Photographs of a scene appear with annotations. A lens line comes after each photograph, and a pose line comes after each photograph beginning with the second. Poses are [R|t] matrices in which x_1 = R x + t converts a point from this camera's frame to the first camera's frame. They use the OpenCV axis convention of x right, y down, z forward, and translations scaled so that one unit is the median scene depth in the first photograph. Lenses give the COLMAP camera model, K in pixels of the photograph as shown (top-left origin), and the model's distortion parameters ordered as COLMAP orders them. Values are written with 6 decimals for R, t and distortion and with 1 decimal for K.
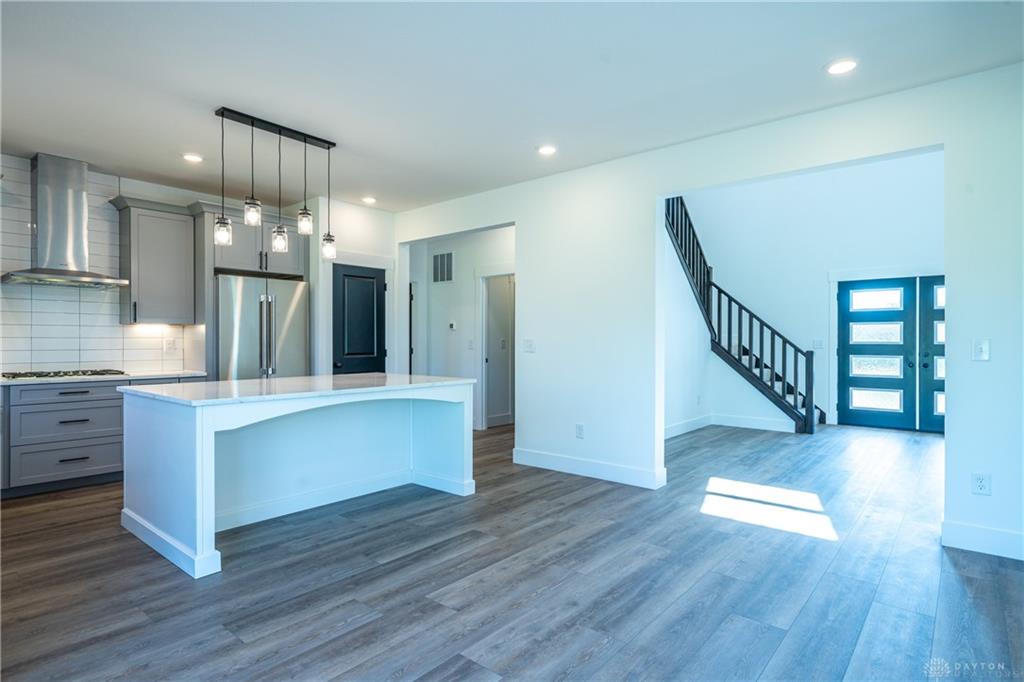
lens RADIAL K [[546.7, 0, 512.0], [0, 546.7, 341.0], [0, 0, 1]] dist [-0.001767, -0.000300]
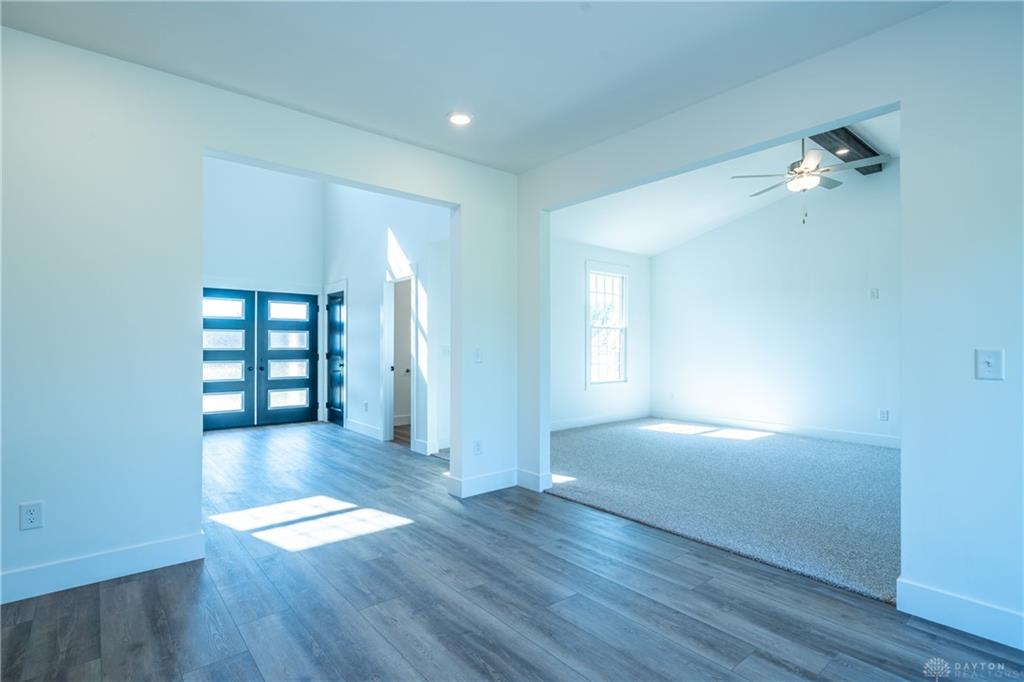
lens RADIAL K [[494.1, 0, 510.0], [0, 494.1, 343.4], [0, 0, 1]] dist [0.001681, -0.000276]
pose [[0.181290, 0.004414, 0.983420, -0.304863], [-0.001013, 0.999990, -0.004301, -0.007515], [-0.983429, -0.000217, 0.181293, 0.485313]]
